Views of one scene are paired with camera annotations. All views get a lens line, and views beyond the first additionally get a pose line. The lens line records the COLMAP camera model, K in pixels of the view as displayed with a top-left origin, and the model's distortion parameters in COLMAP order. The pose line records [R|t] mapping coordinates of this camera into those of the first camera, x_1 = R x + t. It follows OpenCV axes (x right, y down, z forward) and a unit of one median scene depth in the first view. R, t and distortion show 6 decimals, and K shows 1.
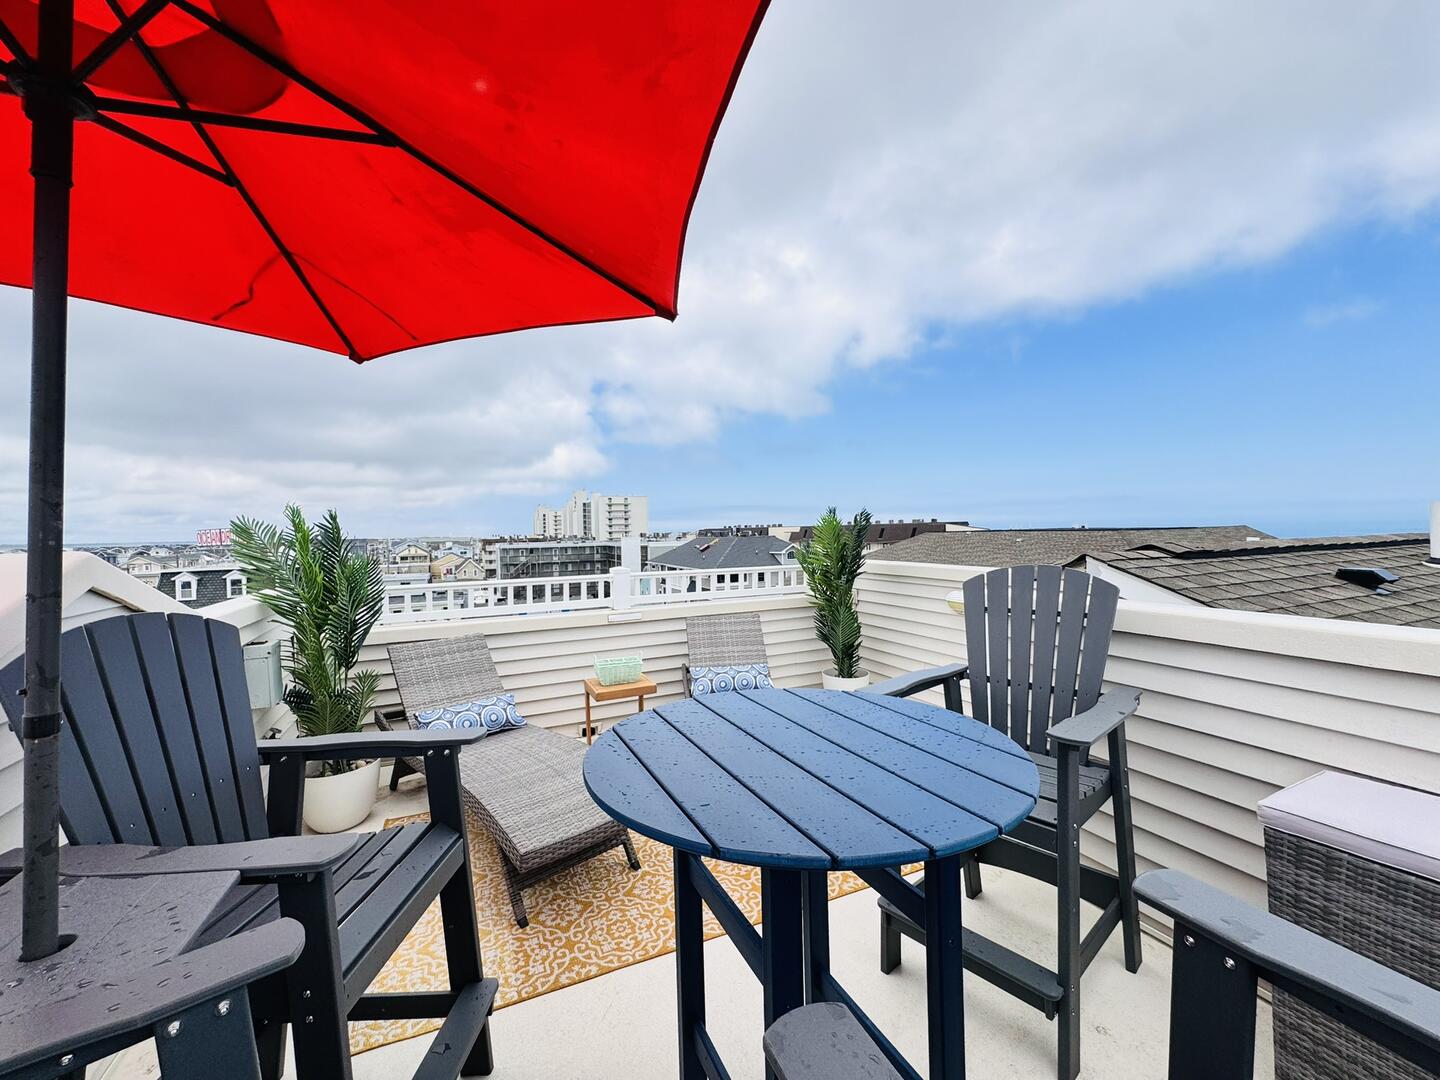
lens RADIAL K [[575.2, 0, 717.5], [0, 575.2, 541.6], [0, 0, 1]] dist [-0.003846, 0.000479]
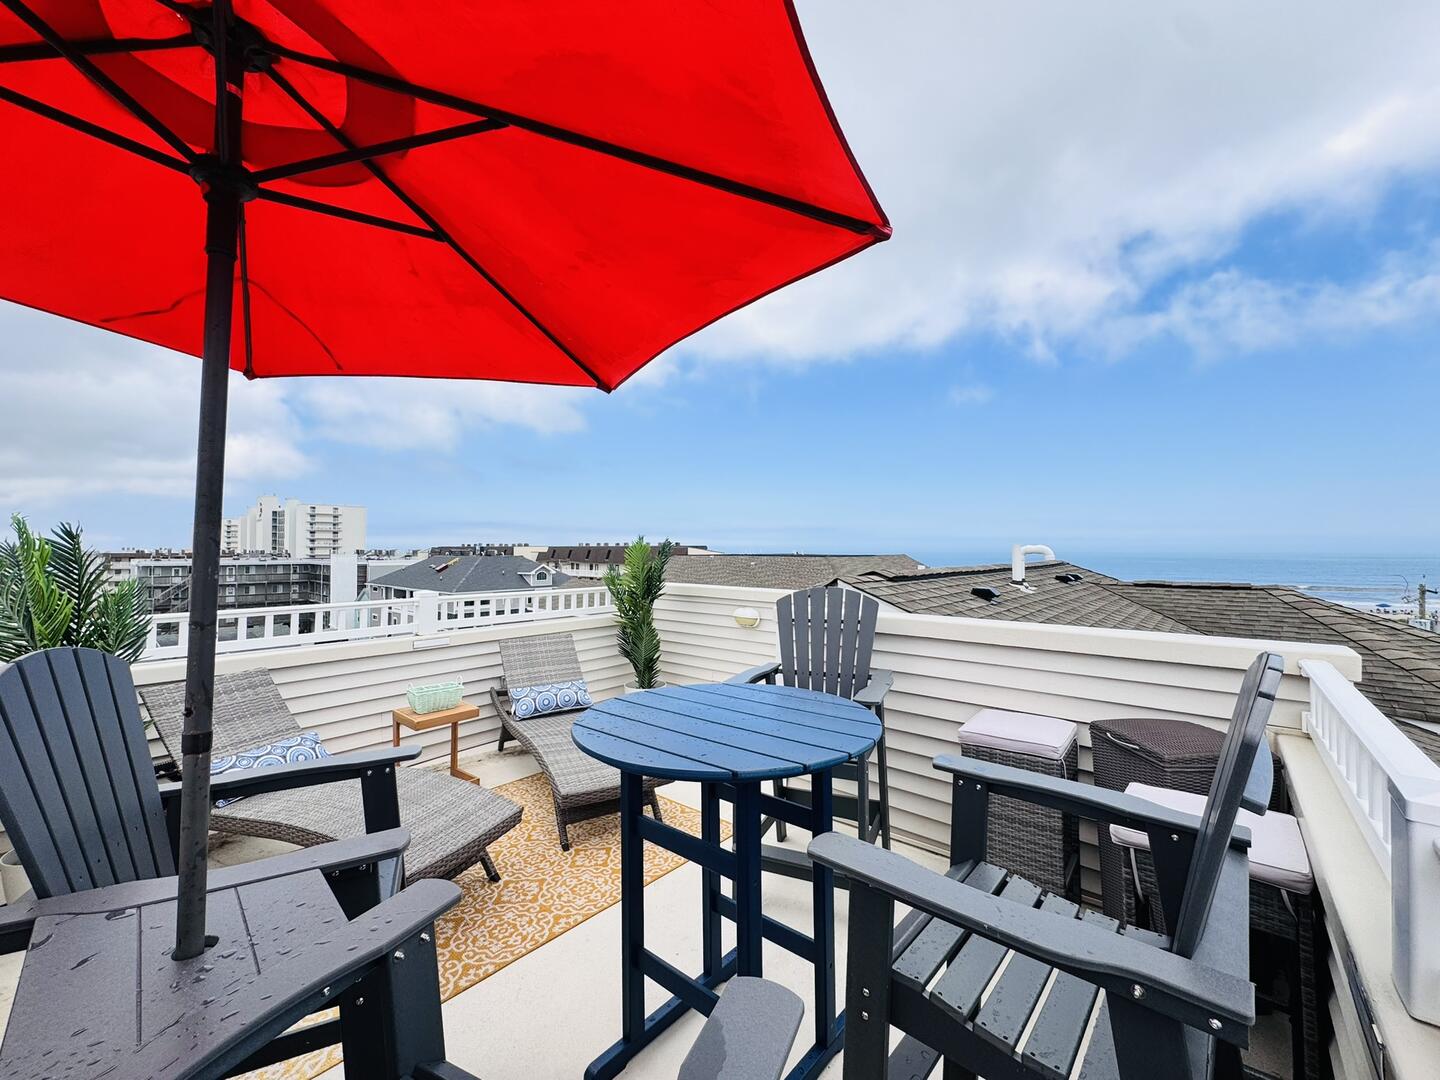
lens RADIAL K [[573.4, 0, 719.0], [0, 573.4, 541.8], [0, 0, 1]] dist [-0.002451, -0.000012]
pose [[0.906650, 0.027426, 0.420992, -0.179966], [-0.012241, 0.999175, -0.038729, -0.008431], [-0.421707, 0.029960, 0.906237, -0.104140]]
